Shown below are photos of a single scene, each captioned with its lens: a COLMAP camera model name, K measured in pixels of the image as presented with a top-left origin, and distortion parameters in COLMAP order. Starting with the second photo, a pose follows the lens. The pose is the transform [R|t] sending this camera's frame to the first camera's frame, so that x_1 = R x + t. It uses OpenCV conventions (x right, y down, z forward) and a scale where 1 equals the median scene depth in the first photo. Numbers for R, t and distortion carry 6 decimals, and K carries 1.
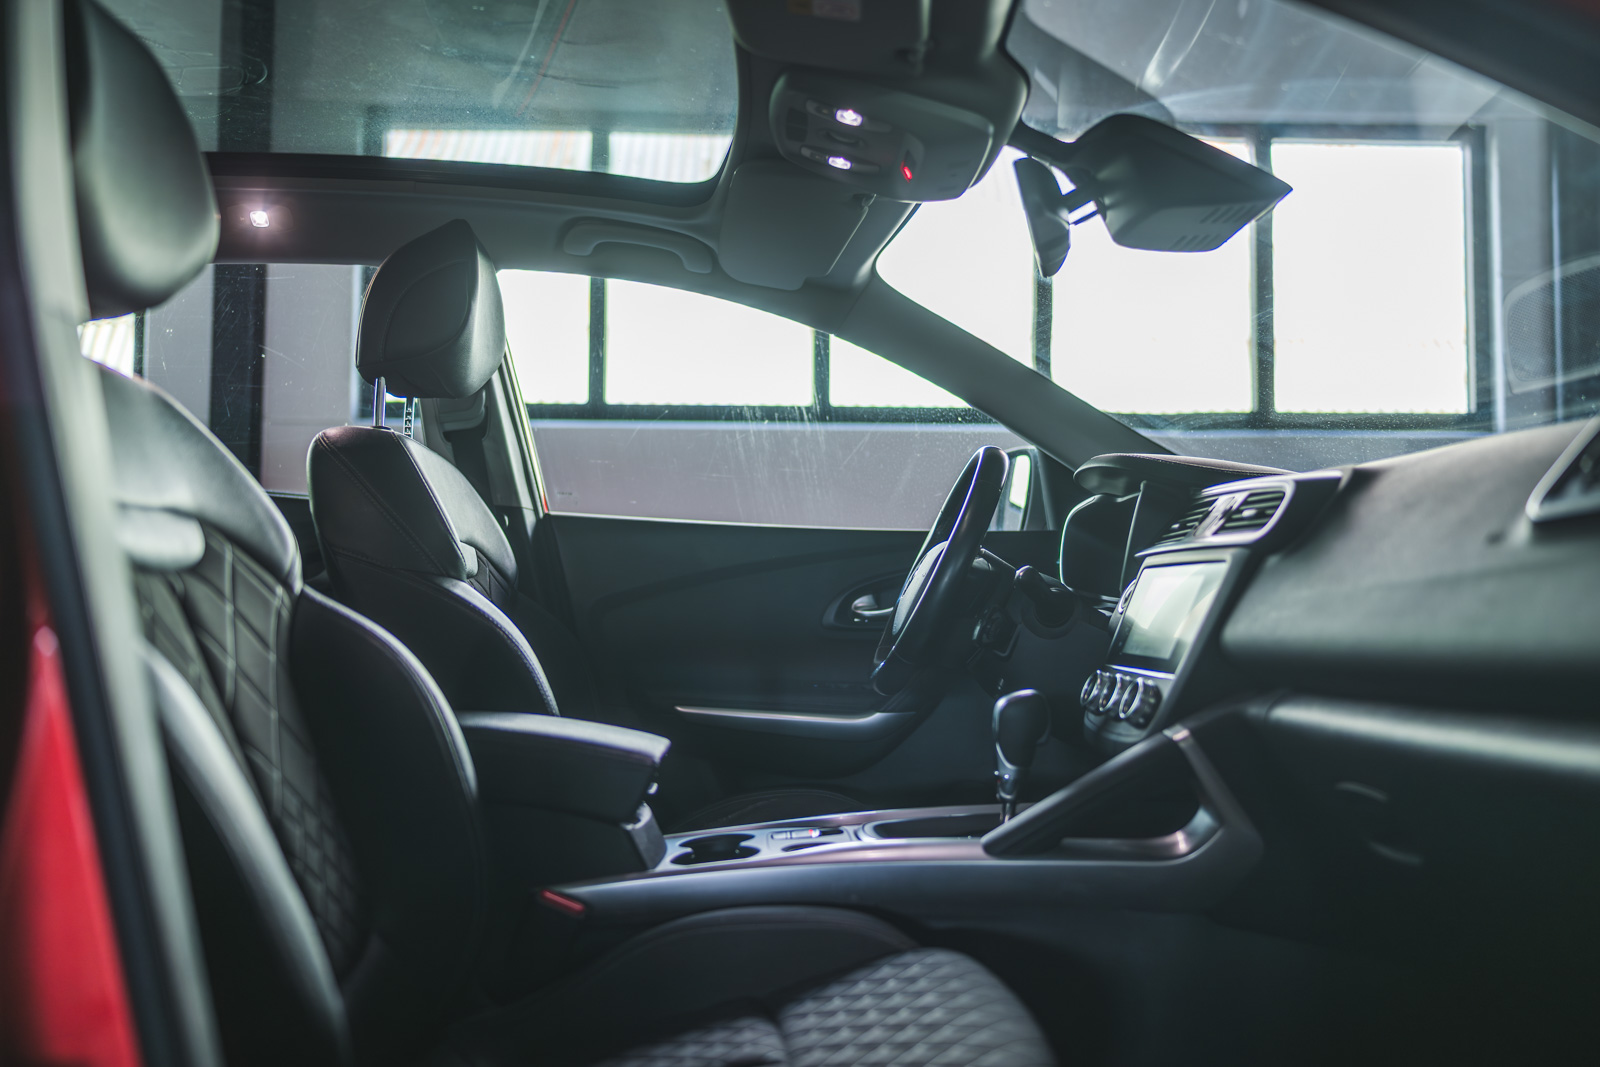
lens RADIAL K [[1251.1, 0, 800.0], [0, 1251.1, 533.5], [0, 0, 1]] dist [0.019034, 0.003721]
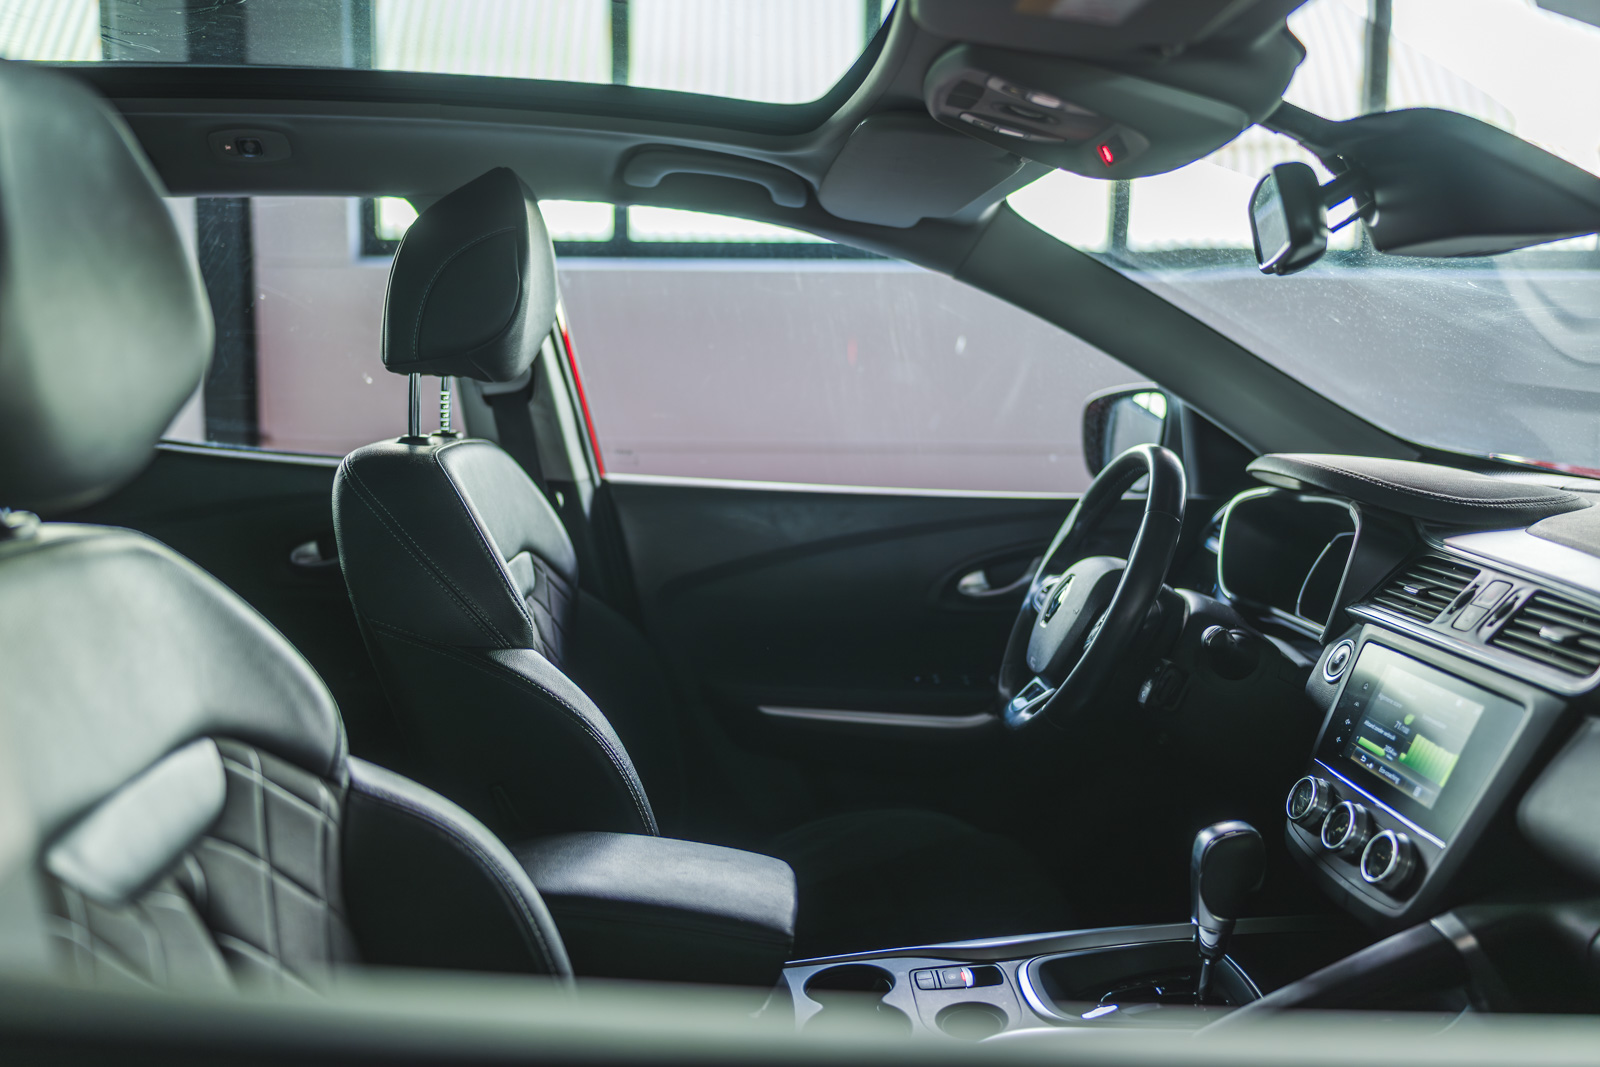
lens RADIAL K [[1297.8, 0, 800.0], [0, 1297.8, 533.5], [0, 0, 1]] dist [0.001092, 0.006968]
pose [[0.999911, 0.002451, -0.013147, -0.072659], [-0.000241, 0.986209, 0.165502, -0.159293], [0.013371, -0.165484, 0.986122, 0.158942]]
